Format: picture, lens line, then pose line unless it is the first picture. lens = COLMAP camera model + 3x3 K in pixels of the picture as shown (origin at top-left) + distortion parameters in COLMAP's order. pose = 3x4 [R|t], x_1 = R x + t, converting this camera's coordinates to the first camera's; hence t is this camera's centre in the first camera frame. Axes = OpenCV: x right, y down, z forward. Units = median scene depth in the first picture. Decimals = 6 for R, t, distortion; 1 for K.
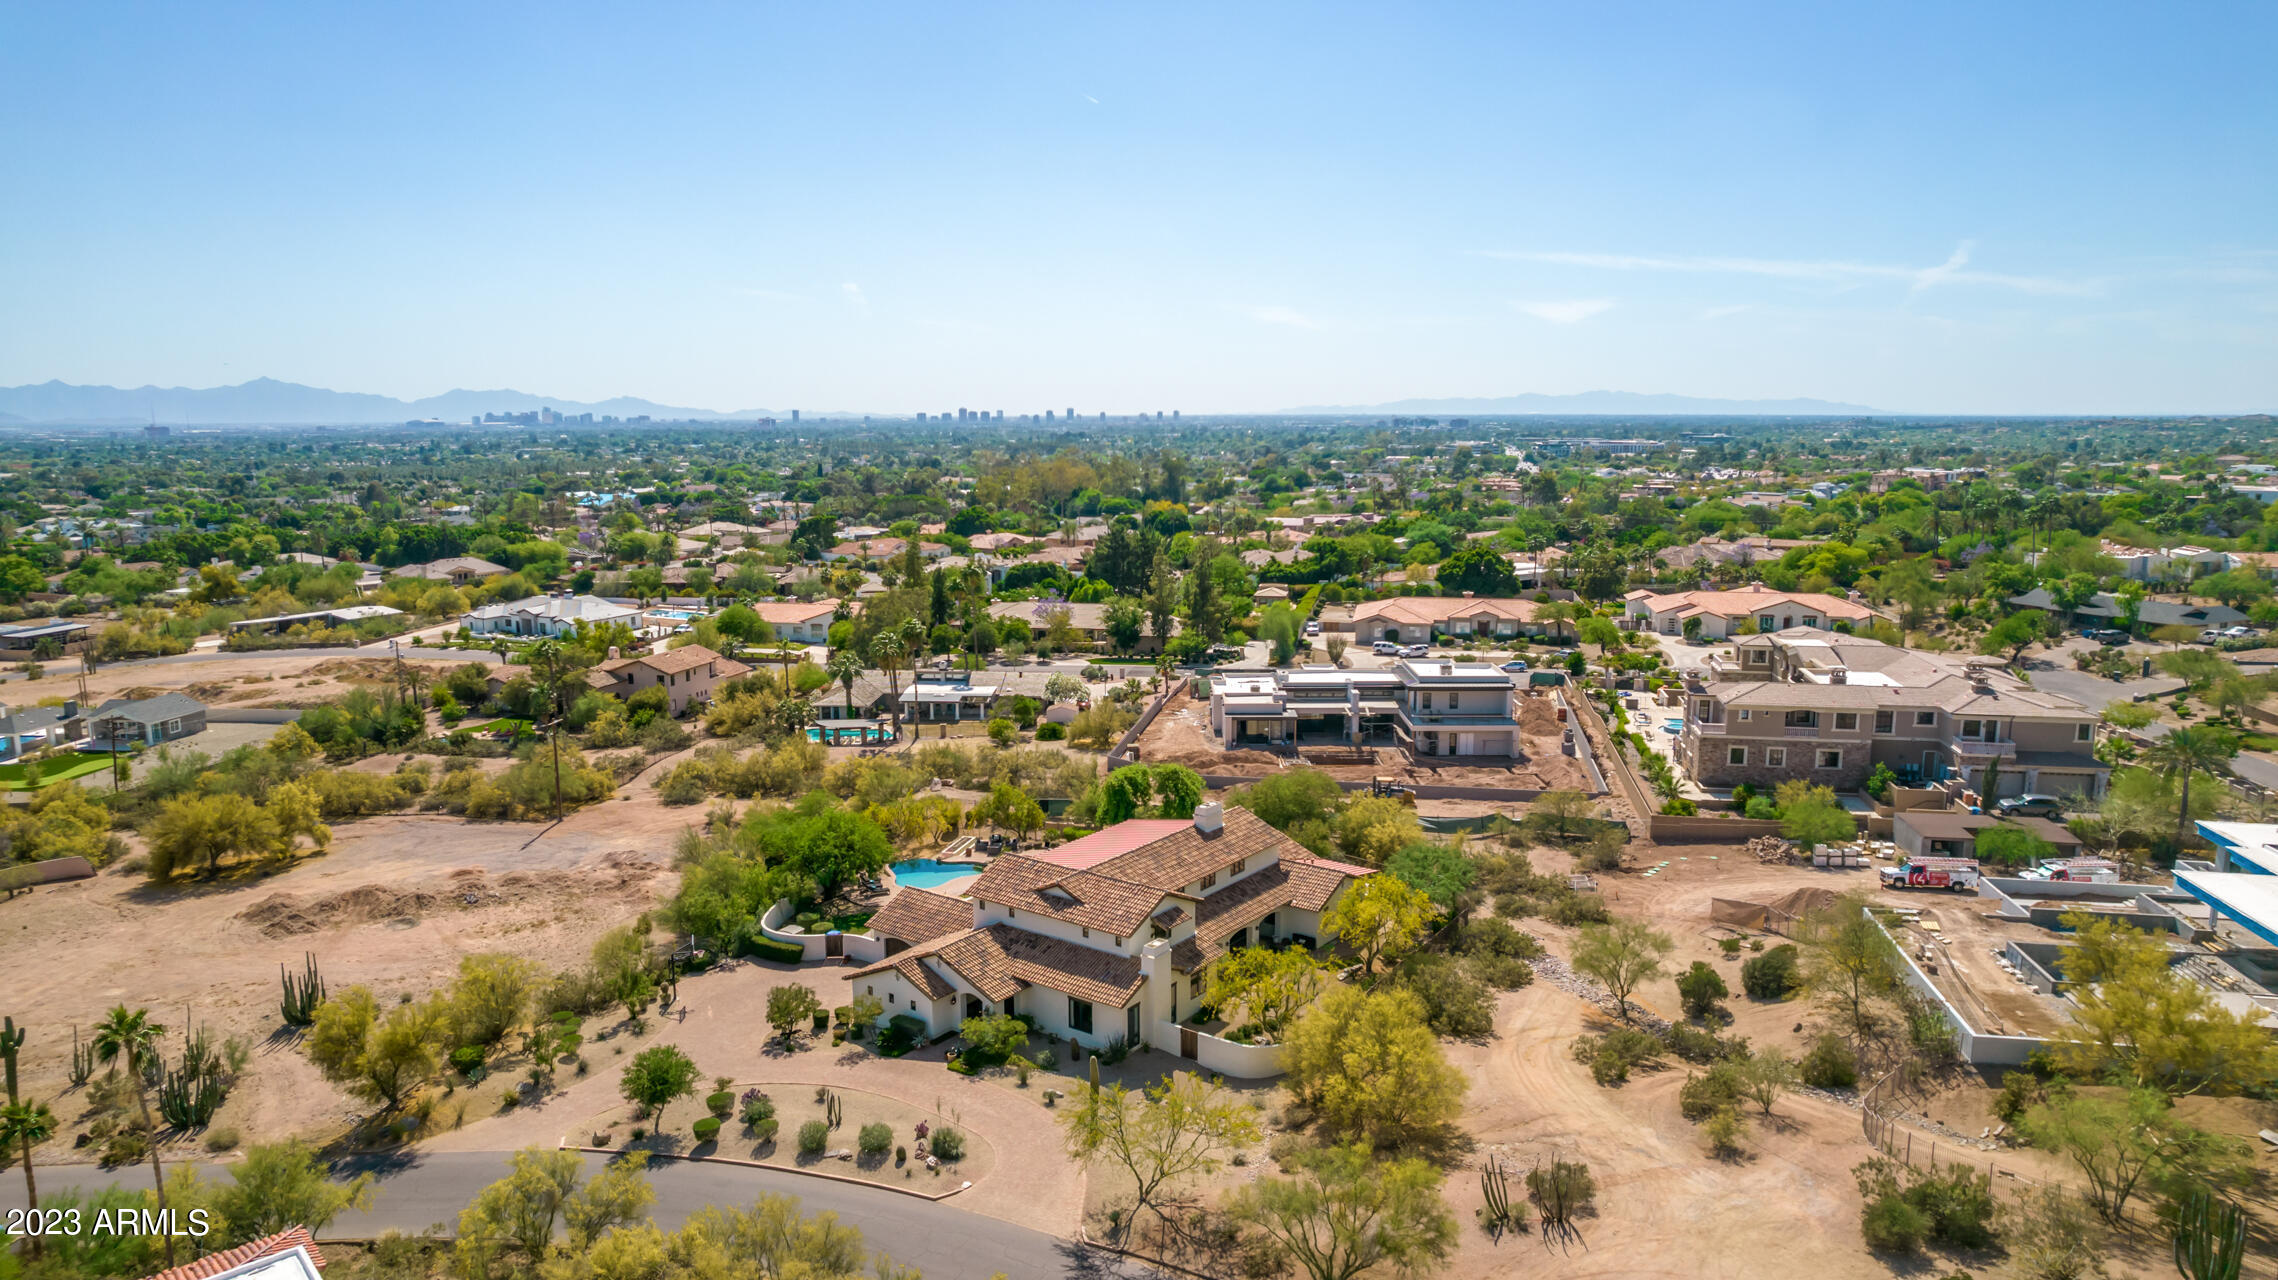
lens RADIAL K [[1462.9, 0, 1146.5], [0, 1462.9, 639.0], [0, 0, 1]] dist [-0.074567, 0.059587]
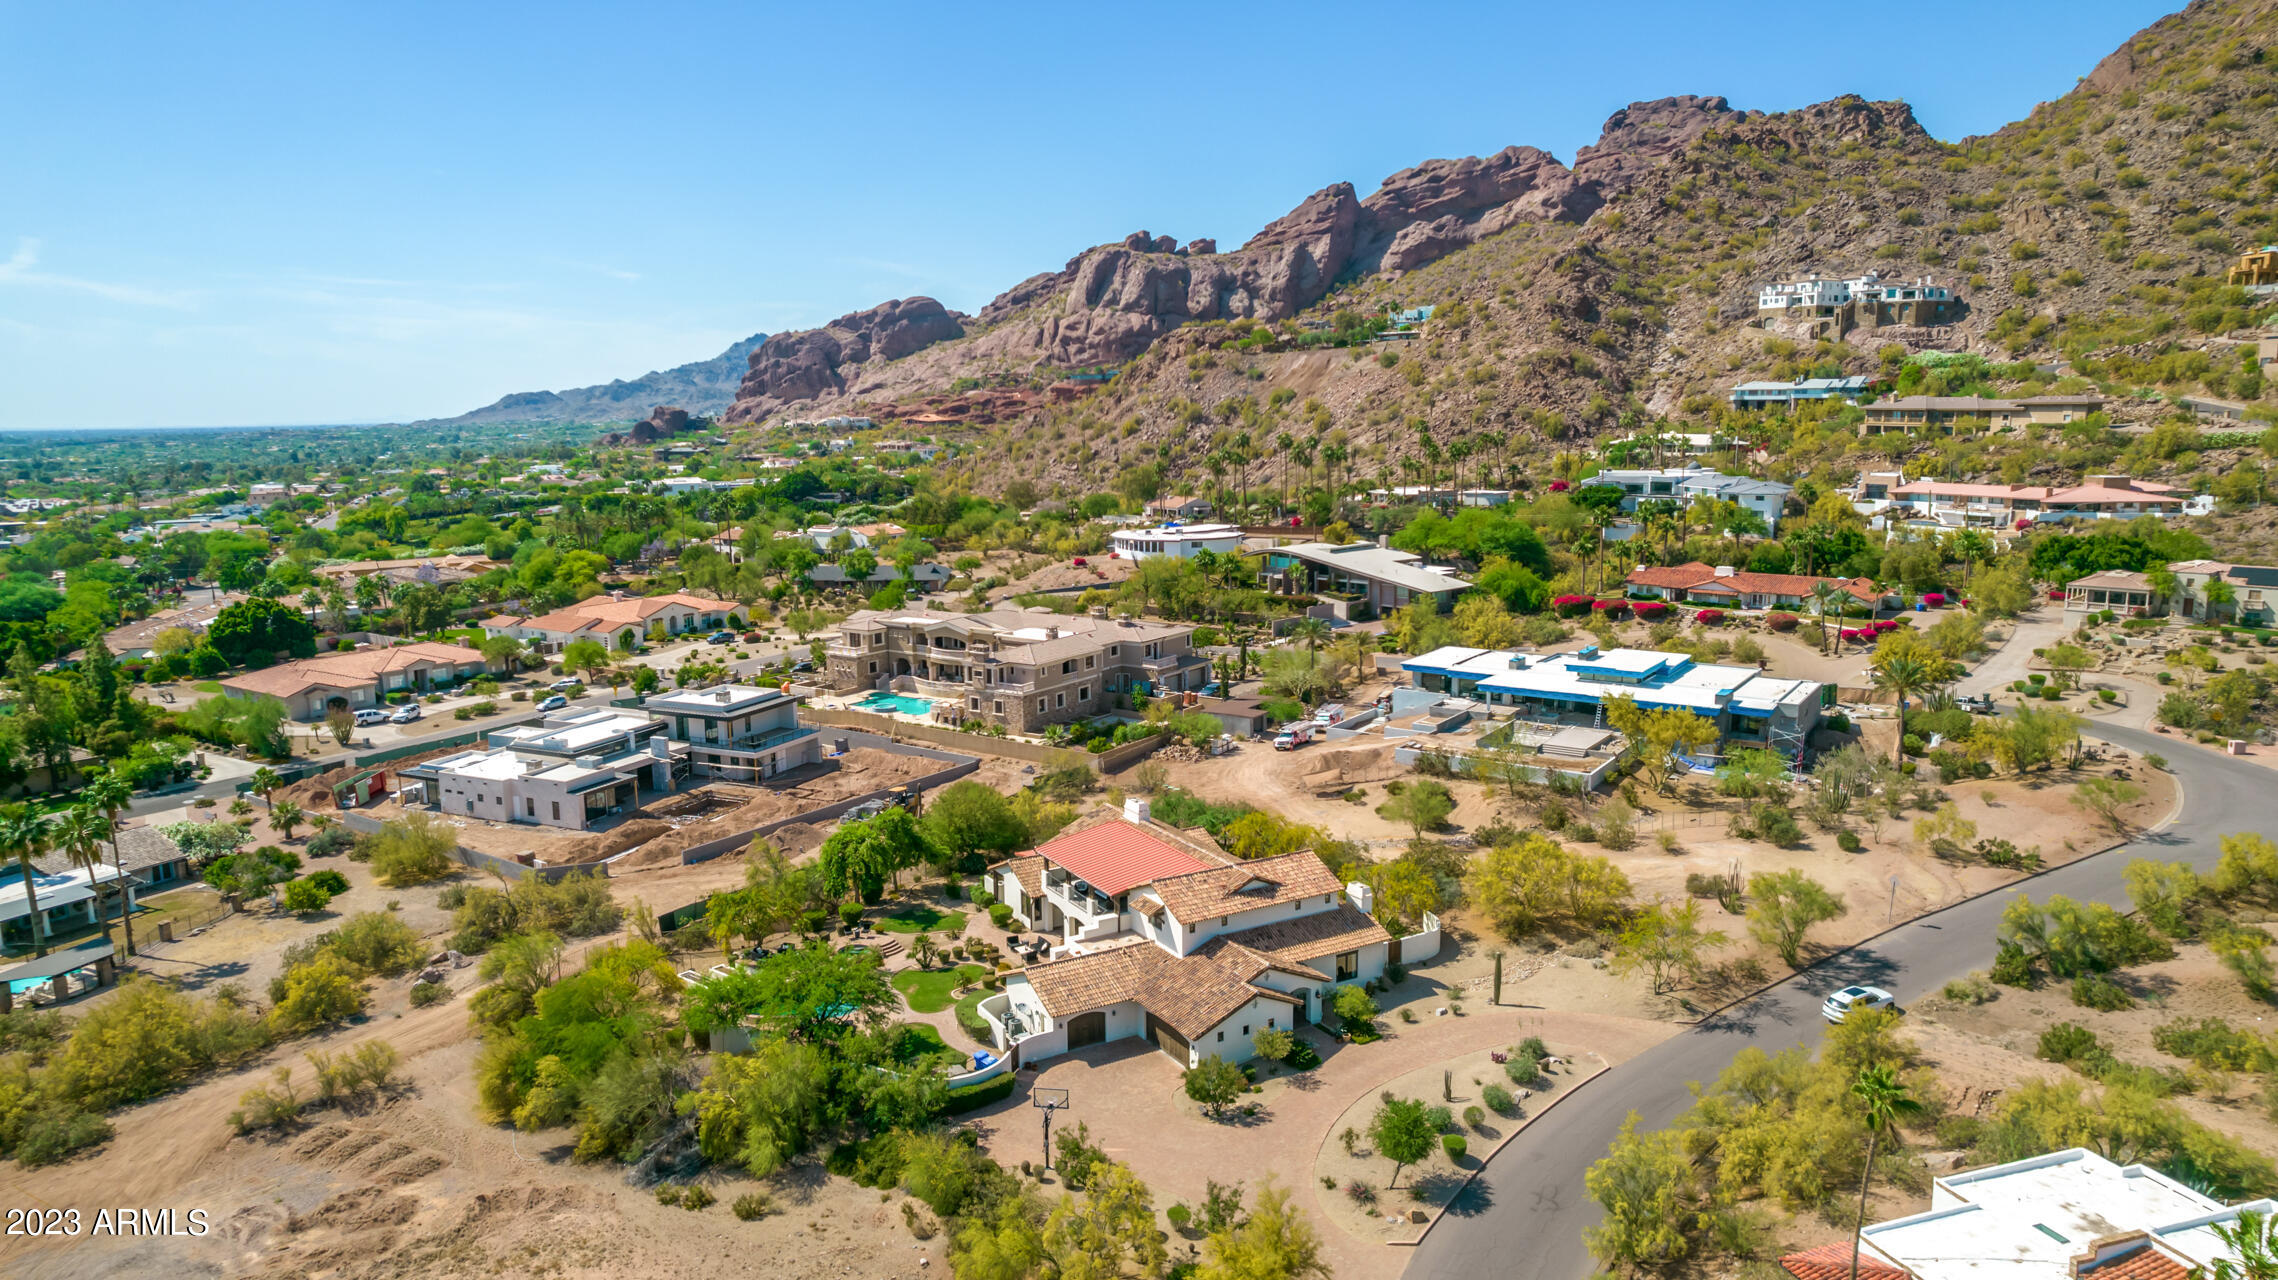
lens RADIAL K [[1462.9, 0, 1146.5], [0, 1462.9, 639.0], [0, 0, 1]] dist [-0.074567, 0.059587]
pose [[0.398597, -0.148137, 0.905083, -1.092145], [0.154798, 0.983577, 0.092811, -0.123775], [-0.903968, 0.103111, 0.414982, 0.633416]]
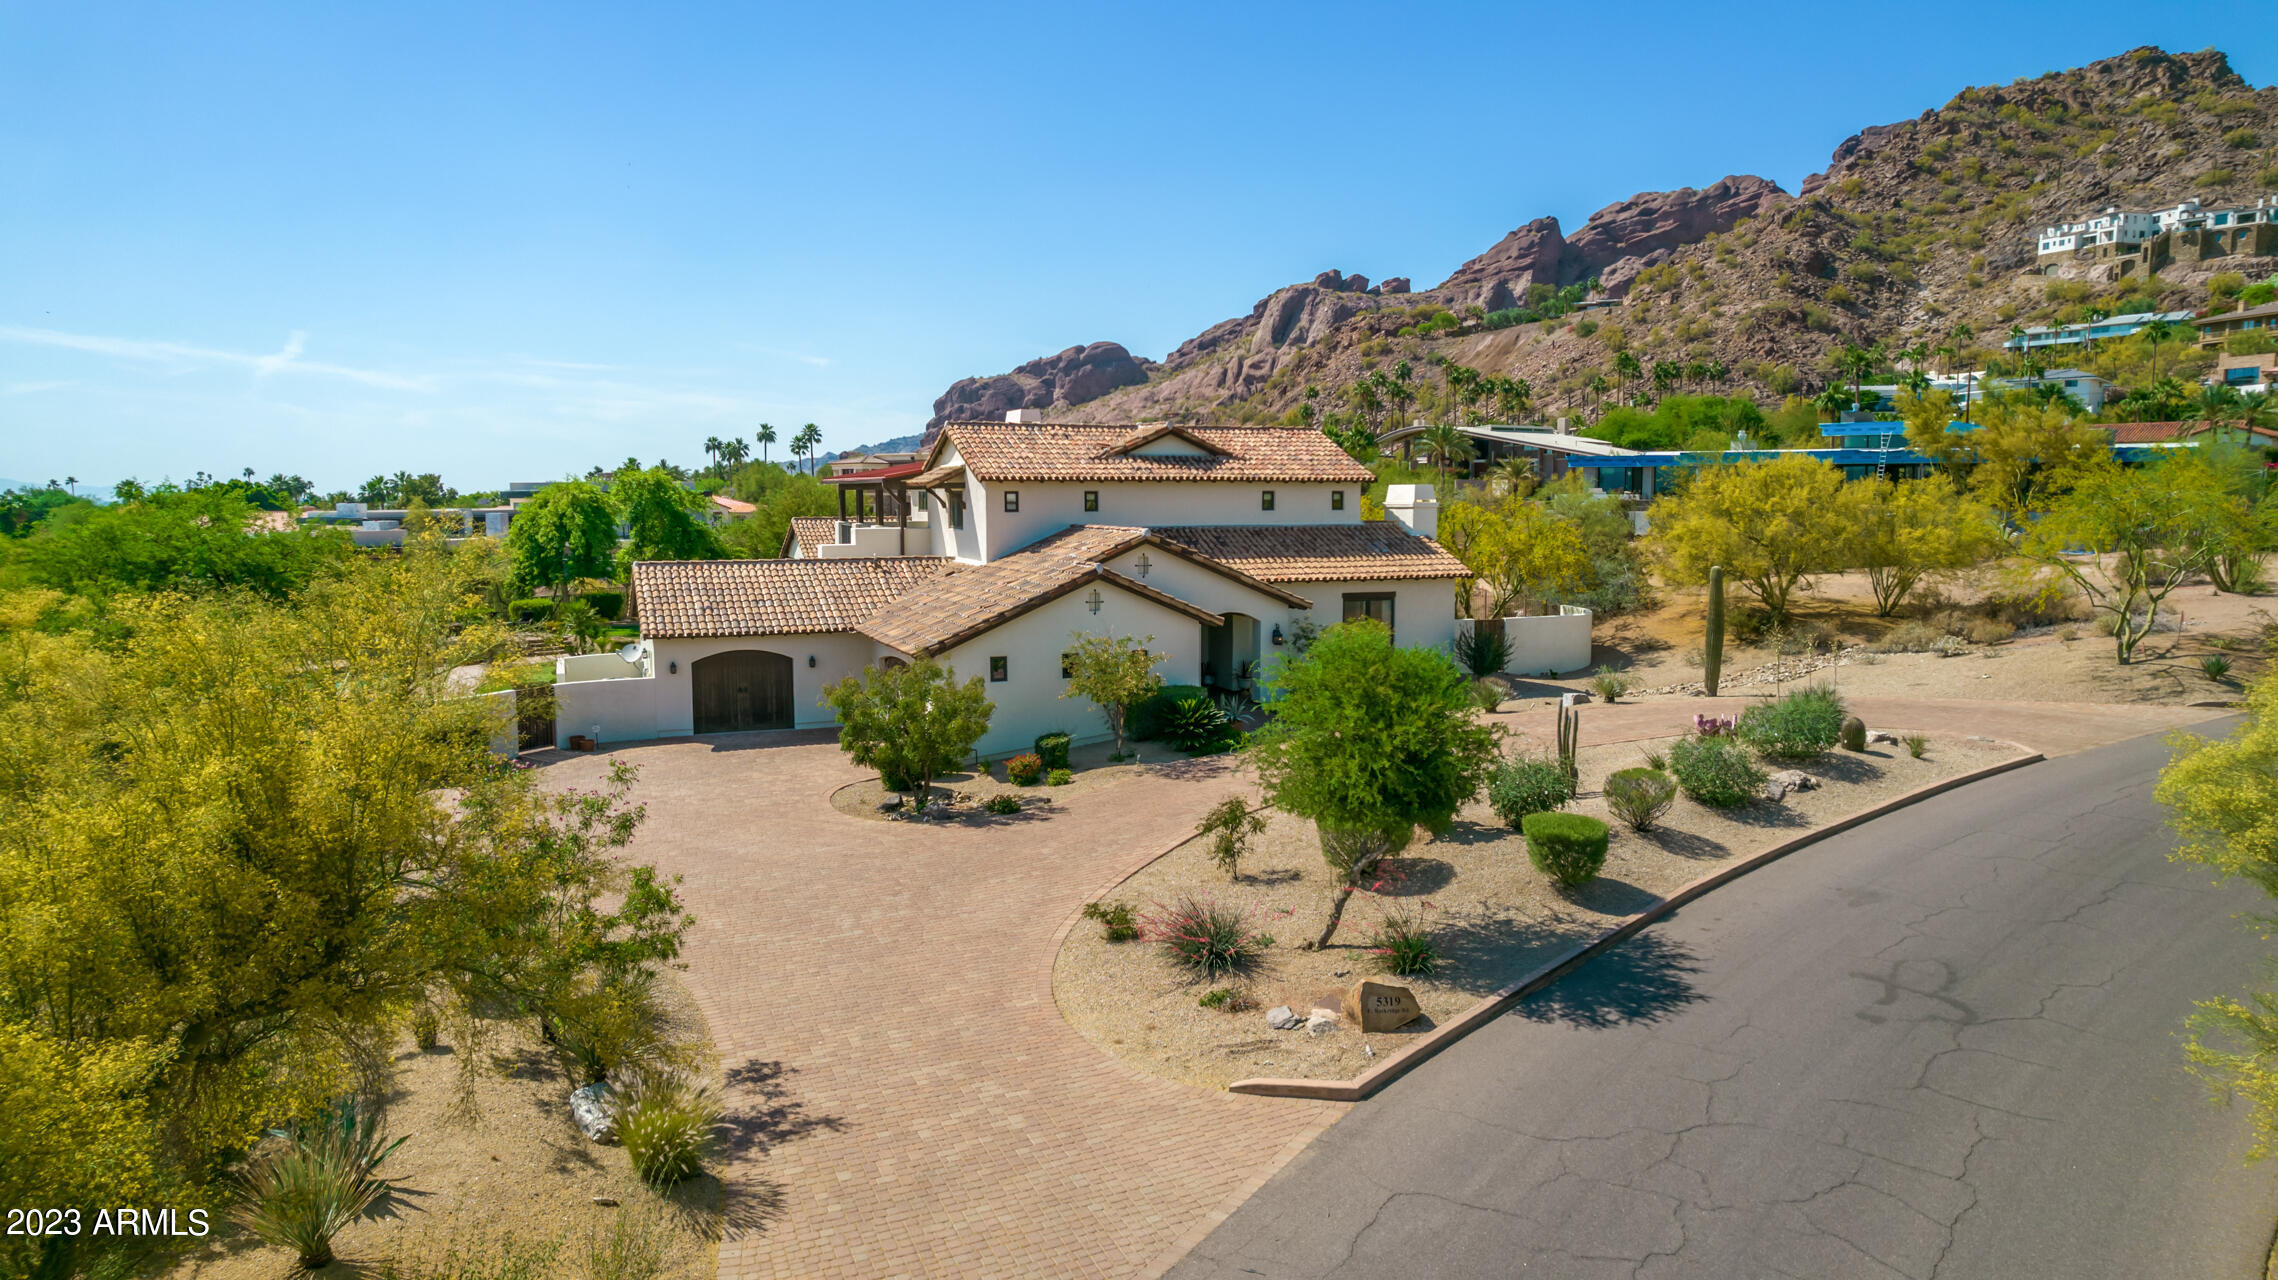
lens RADIAL K [[1461.1, 0, 1090.2], [0, 1461.1, 671.9], [0, 0, 1]] dist [-0.140305, 0.092604]
pose [[0.552335, -0.101692, 0.827396, -0.521660], [0.132721, 0.990599, 0.033152, 0.241346], [-0.822989, 0.091502, 0.560639, 0.784378]]
